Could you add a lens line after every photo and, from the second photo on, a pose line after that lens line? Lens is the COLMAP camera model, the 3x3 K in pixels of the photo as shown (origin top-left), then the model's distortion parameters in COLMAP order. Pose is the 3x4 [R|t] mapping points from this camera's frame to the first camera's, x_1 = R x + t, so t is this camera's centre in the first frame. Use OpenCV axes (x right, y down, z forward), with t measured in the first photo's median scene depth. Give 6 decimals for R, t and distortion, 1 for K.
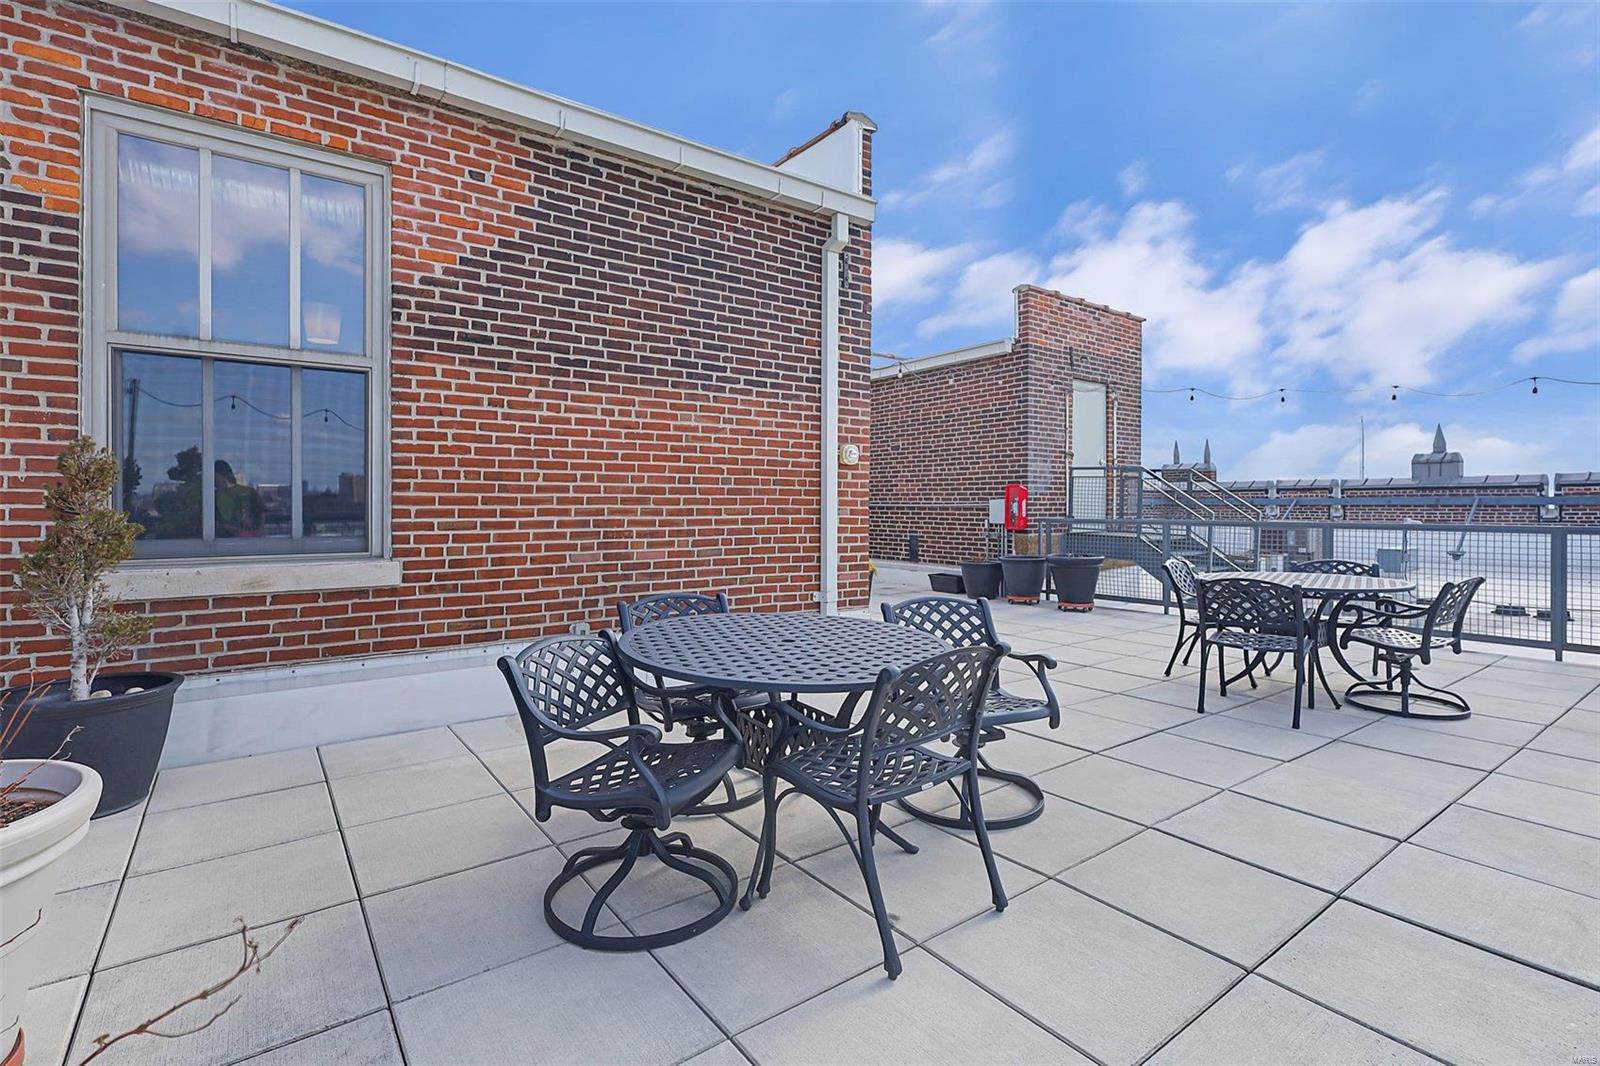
lens RADIAL K [[746.2, 0, 801.9], [0, 746.2, 505.1], [0, 0, 1]] dist [0.000429, 0.000135]
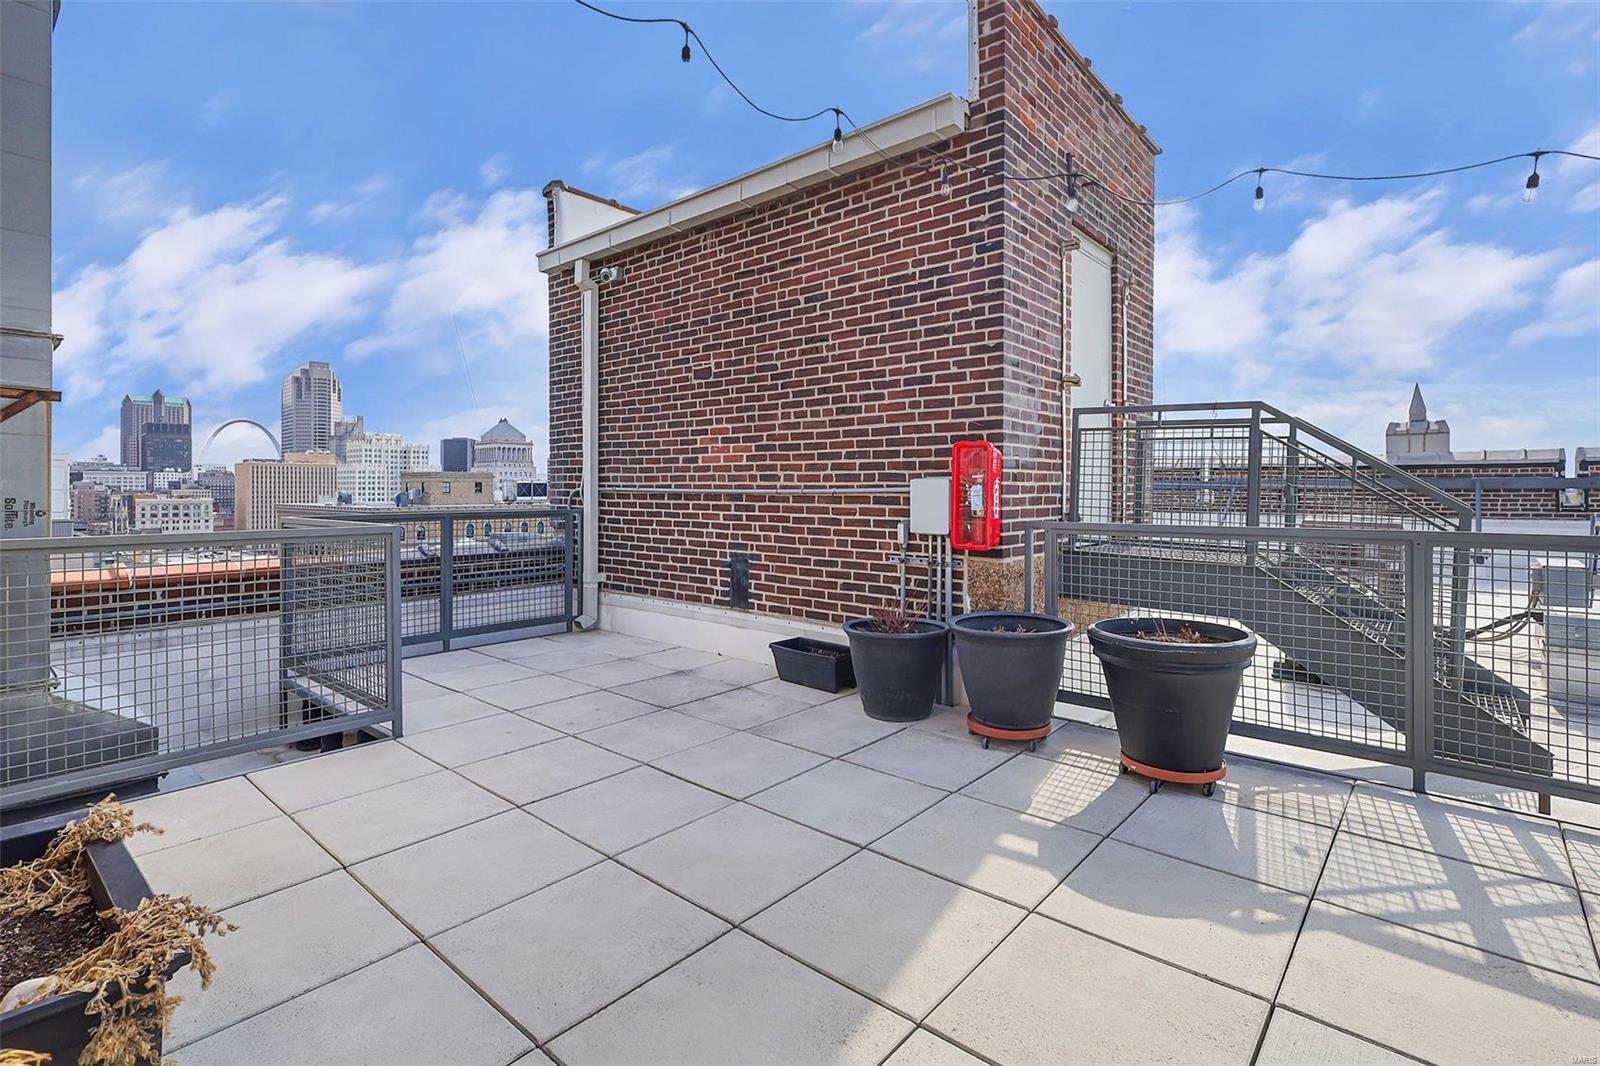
lens RADIAL K [[746.2, 0, 801.9], [0, 746.2, 505.1], [0, 0, 1]] dist [0.000429, 0.000135]
pose [[0.975636, -0.005683, 0.219324, 0.088250], [0.000713, 0.999741, 0.022733, -0.001601], [-0.219396, -0.022023, 0.975387, 0.551642]]
